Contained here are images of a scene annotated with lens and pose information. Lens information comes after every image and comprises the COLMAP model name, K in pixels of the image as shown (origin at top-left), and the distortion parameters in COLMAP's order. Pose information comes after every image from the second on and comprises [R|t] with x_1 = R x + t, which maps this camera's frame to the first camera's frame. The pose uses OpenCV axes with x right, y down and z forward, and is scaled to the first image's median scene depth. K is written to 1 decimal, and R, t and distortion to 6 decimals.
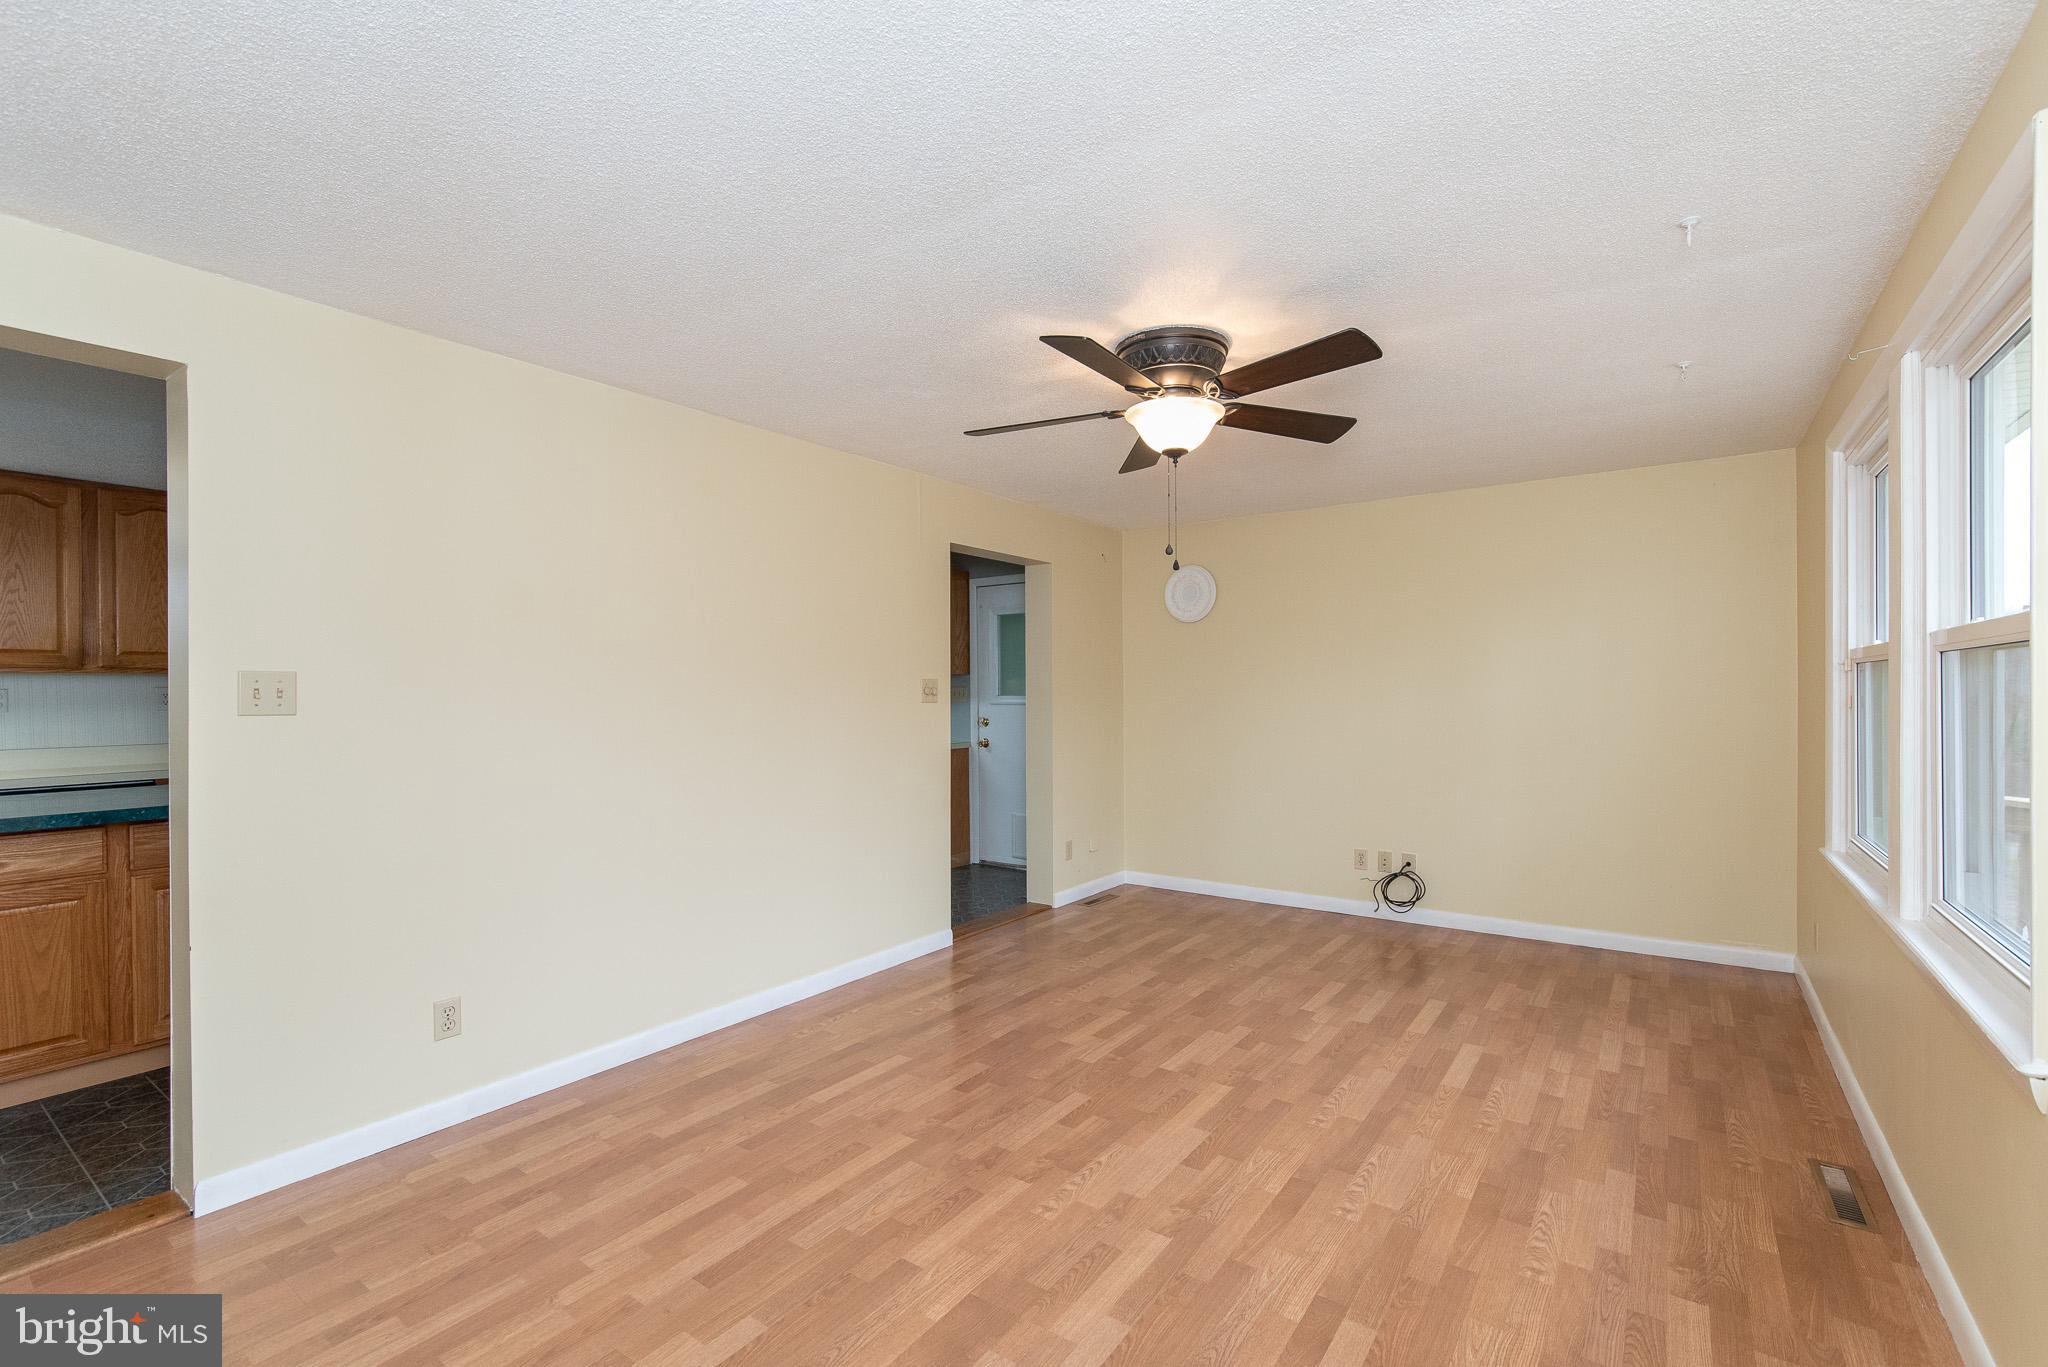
lens RADIAL K [[887.8, 0, 1040.3], [0, 887.8, 699.5], [0, 0, 1]] dist [0.000572, 0.000149]
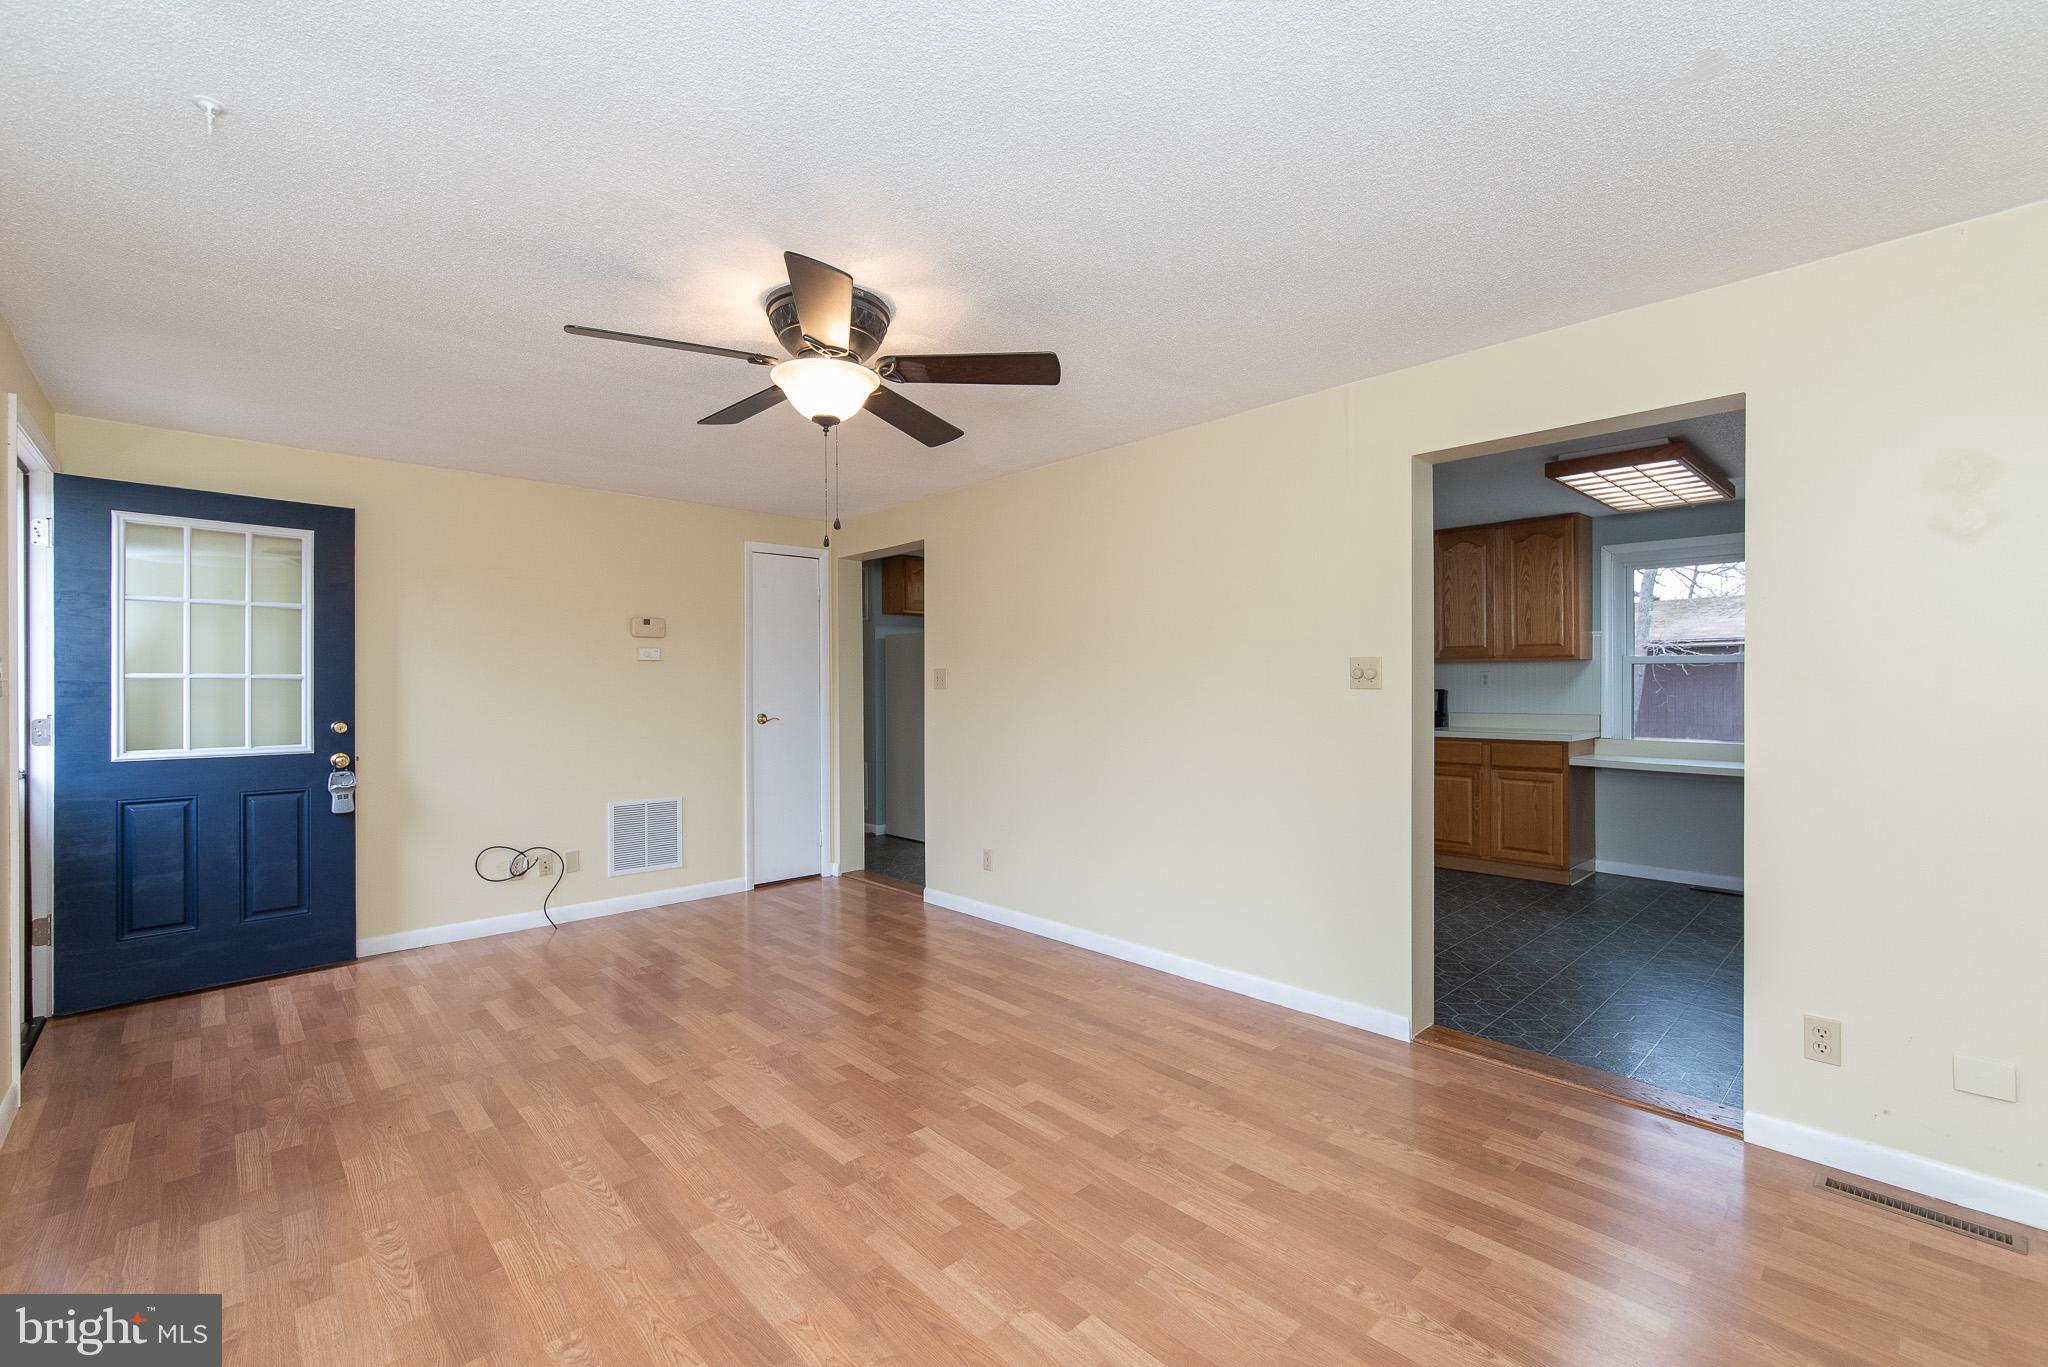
lens RADIAL K [[867.7, 0, 1032.0], [0, 867.7, 680.3], [0, 0, 1]] dist [0.001796, 0.000675]
pose [[-0.189051, 0.003127, -0.981962, 0.882926], [-0.000746, 0.999994, 0.003328, -0.007630], [0.981967, 0.001362, -0.189047, 1.208932]]
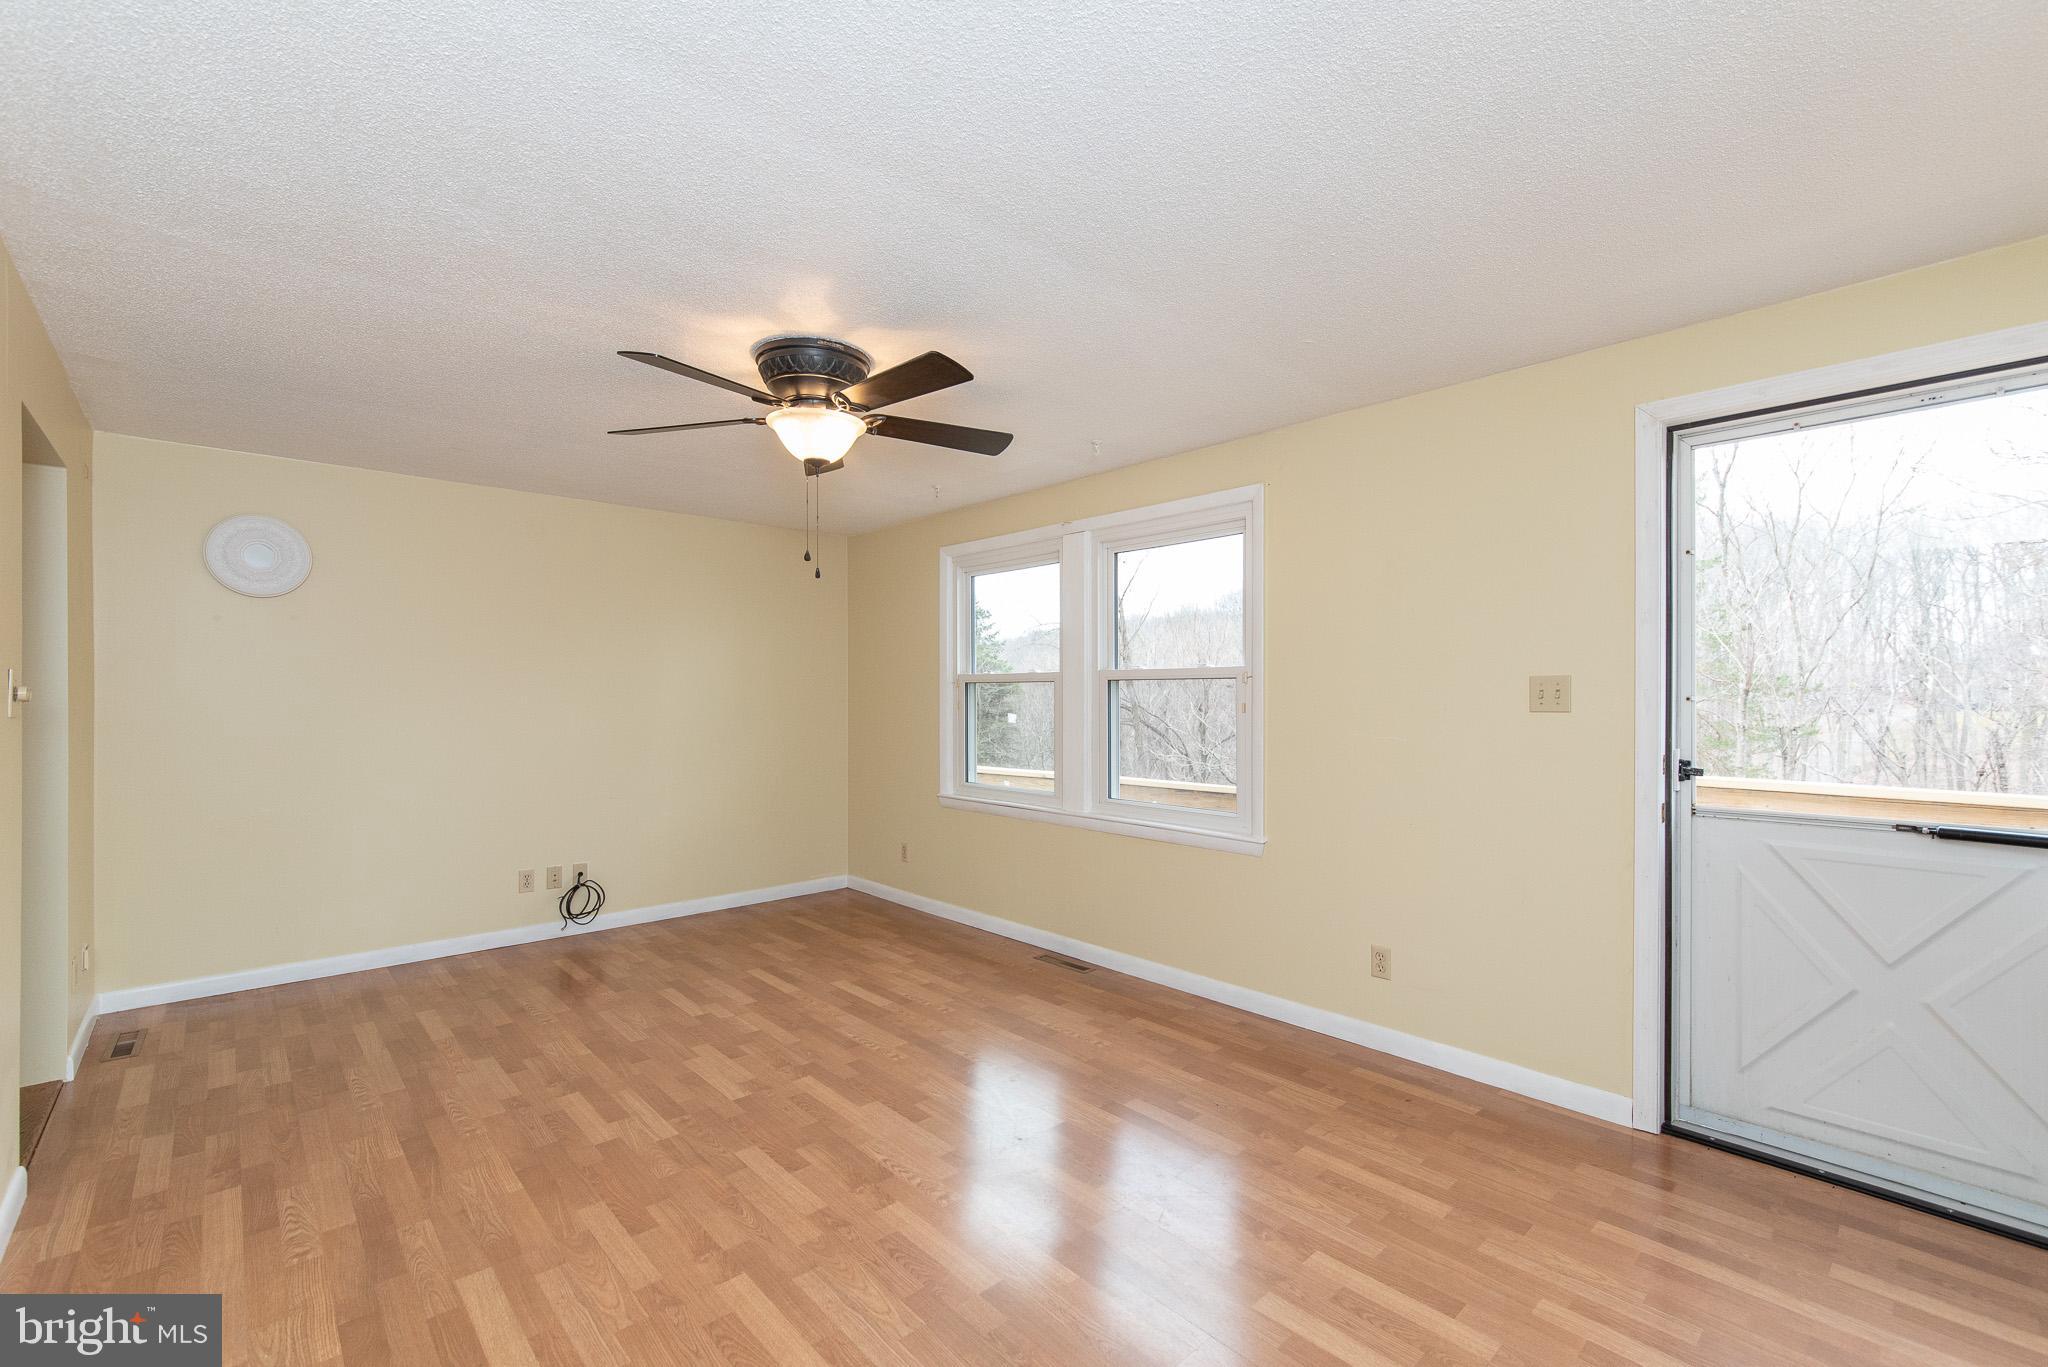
lens RADIAL K [[887.8, 0, 1040.3], [0, 887.8, 699.5], [0, 0, 1]] dist [0.000572, 0.000149]
pose [[0.198721, 0.001871, 0.980054, -0.692466], [0.005626, 0.999980, -0.003049, -0.001850], [-0.980040, 0.006120, 0.198706, 0.478699]]
